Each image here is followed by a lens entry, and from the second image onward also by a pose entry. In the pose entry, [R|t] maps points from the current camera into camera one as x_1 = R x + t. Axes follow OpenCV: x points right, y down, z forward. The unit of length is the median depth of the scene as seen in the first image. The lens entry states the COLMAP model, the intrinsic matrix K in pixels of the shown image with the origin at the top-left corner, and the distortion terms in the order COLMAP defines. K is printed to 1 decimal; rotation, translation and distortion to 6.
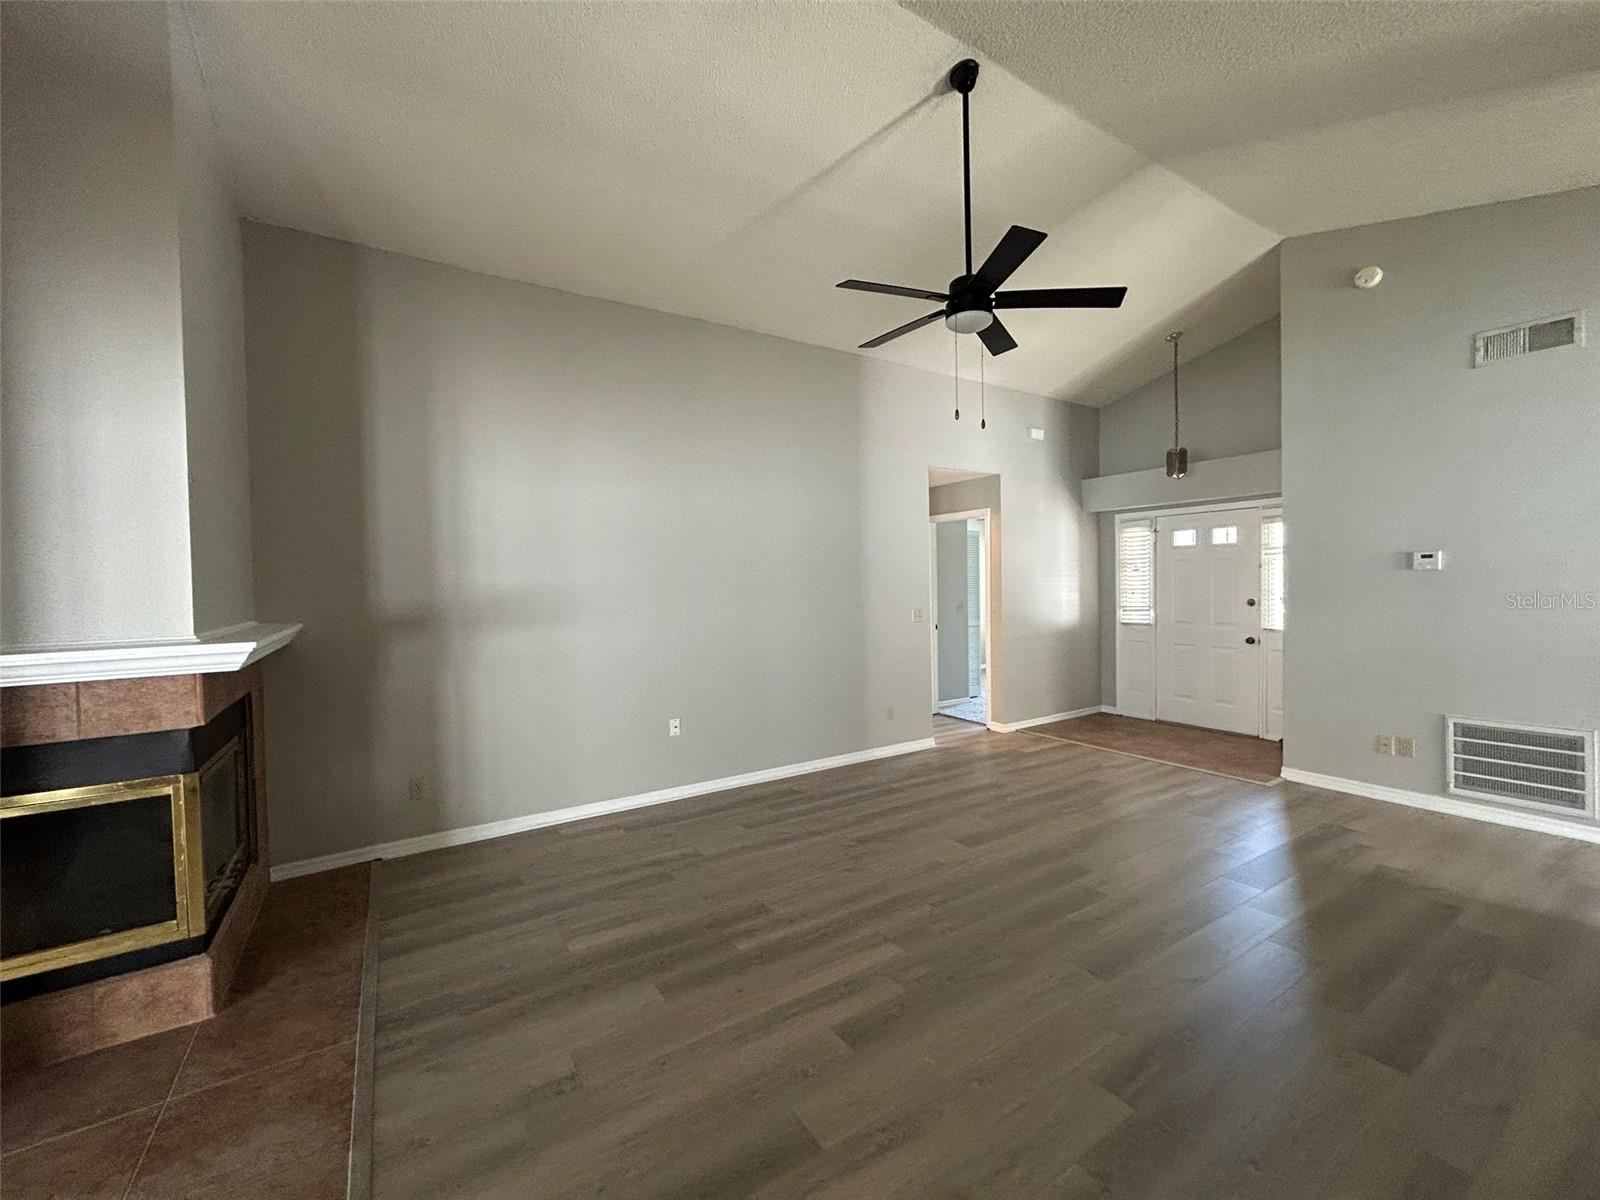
lens RADIAL K [[641.1, 0, 800.0], [0, 641.1, 600.0], [0, 0, 1]] dist [0.003420, 0.000393]
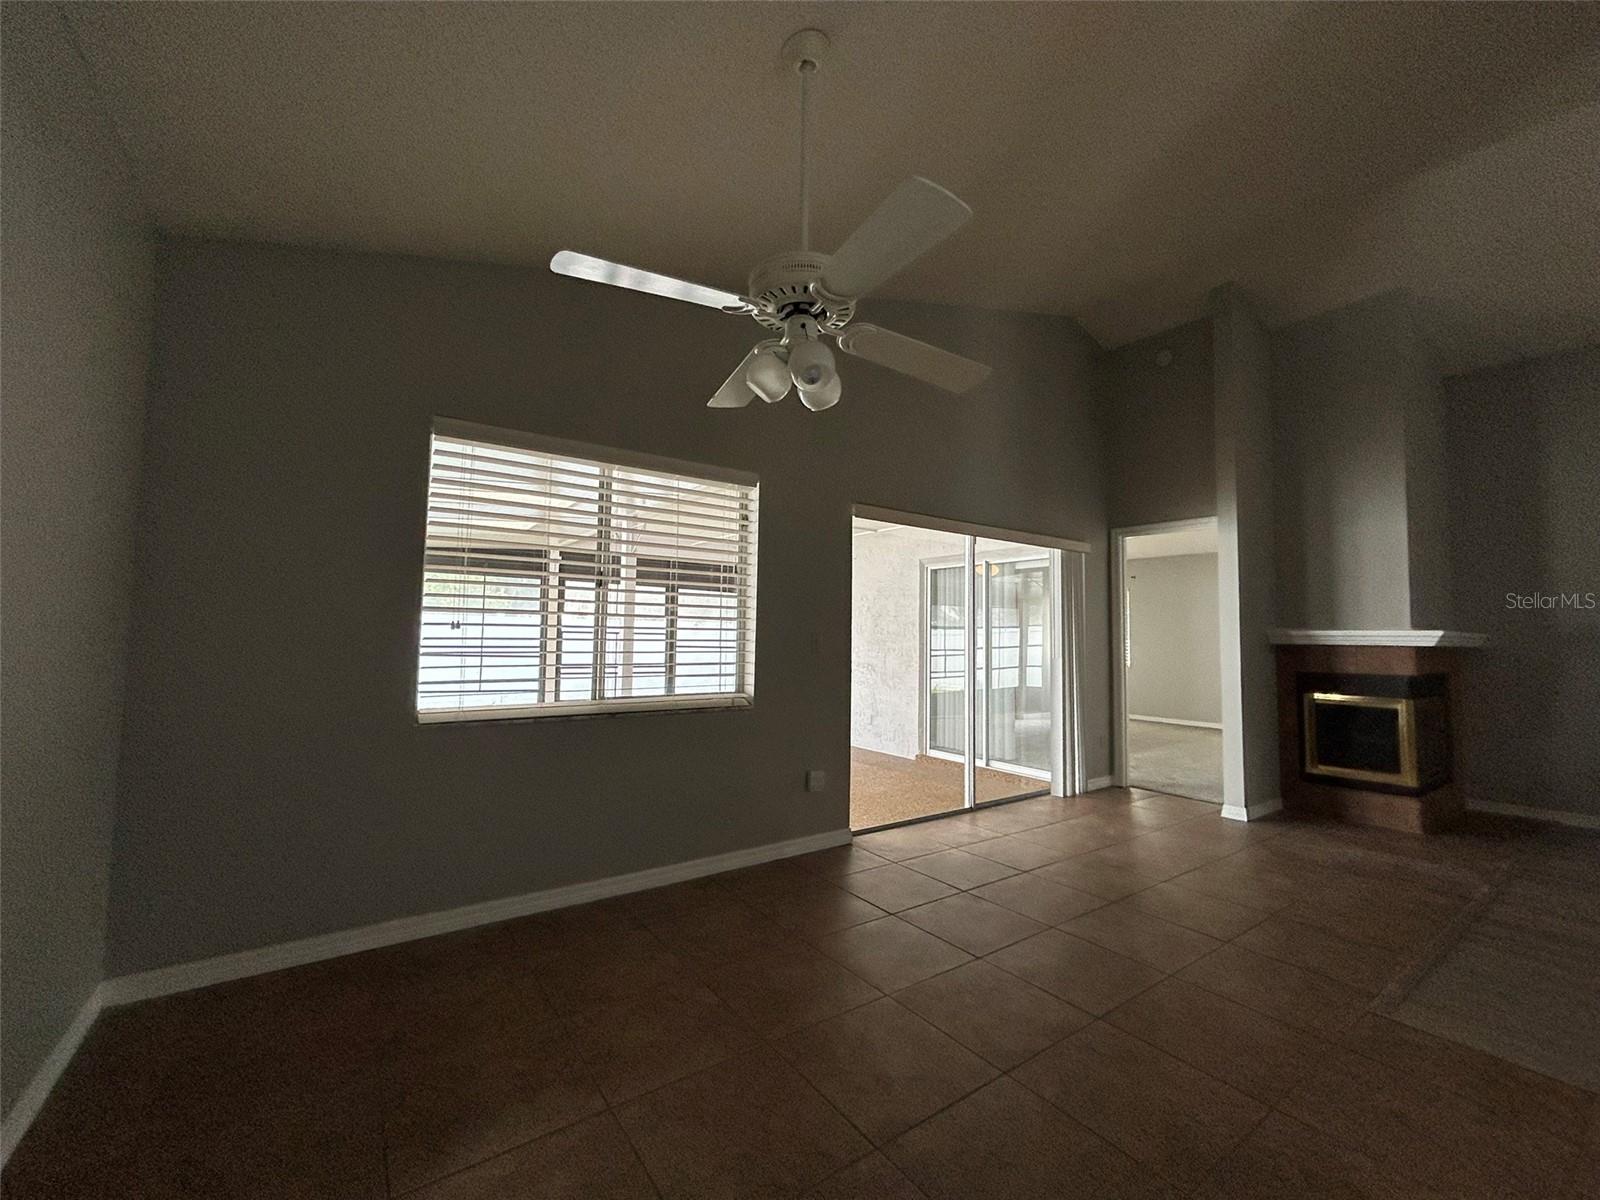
lens RADIAL K [[641.1, 0, 800.0], [0, 641.1, 600.0], [0, 0, 1]] dist [0.003420, 0.000393]
pose [[0.045431, -0.034447, -0.998373, 0.886551], [-0.039632, 0.998556, -0.036257, 0.113415], [0.998181, 0.041215, 0.044000, -0.897456]]
